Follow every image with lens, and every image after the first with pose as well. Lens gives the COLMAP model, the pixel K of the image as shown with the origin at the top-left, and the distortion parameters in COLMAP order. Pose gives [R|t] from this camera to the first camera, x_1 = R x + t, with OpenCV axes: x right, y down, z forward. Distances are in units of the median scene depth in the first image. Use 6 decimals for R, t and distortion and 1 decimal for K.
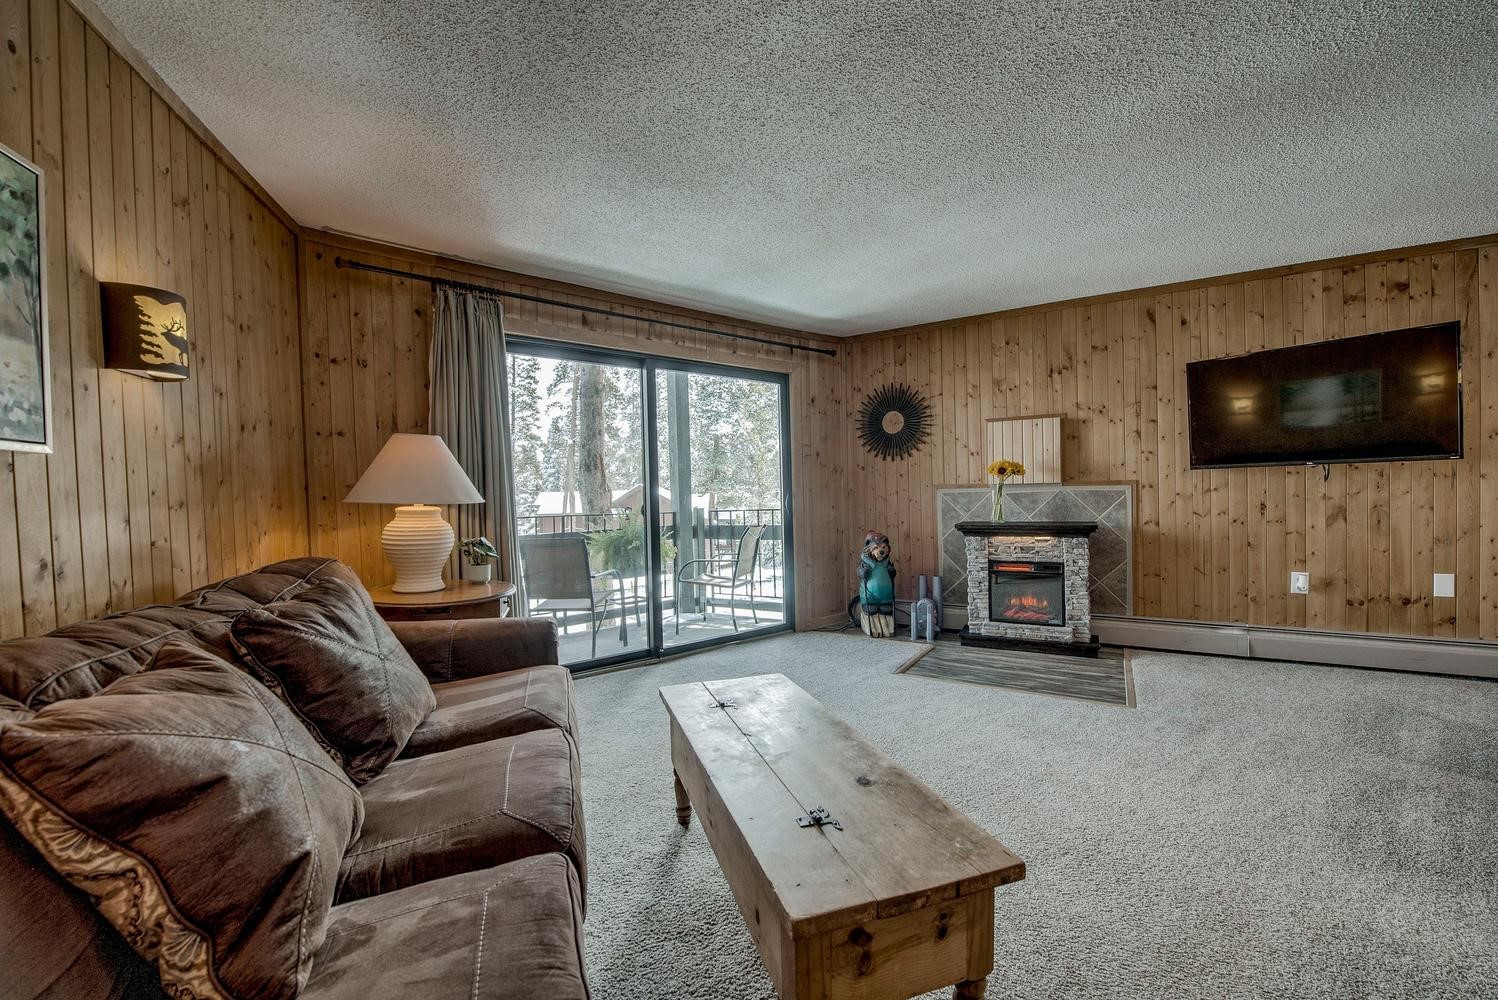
lens RADIAL K [[601.9, 0, 745.2], [0, 601.9, 501.8], [0, 0, 1]] dist [-0.011704, -0.004495]
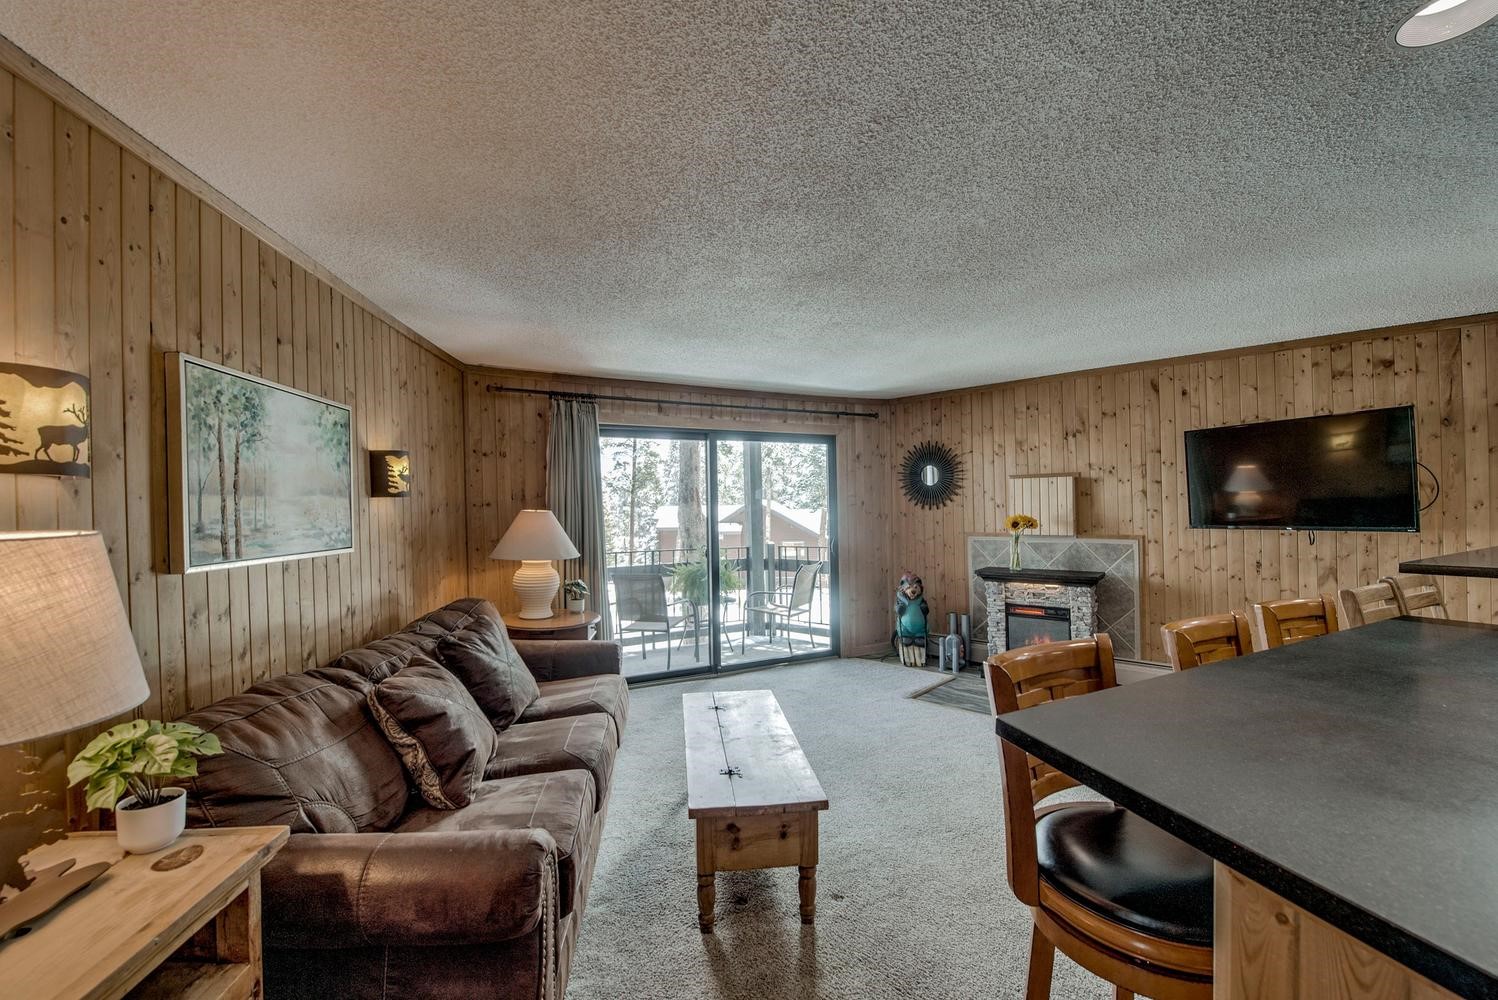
lens RADIAL K [[616.5, 0, 745.8], [0, 616.5, 501.6], [0, 0, 1]] dist [-0.012756, -0.004747]
pose [[0.981118, 0.004402, -0.193361, 0.161419], [-0.008221, 0.999787, -0.018952, -0.072535], [0.193236, 0.020184, 0.980945, -0.247052]]
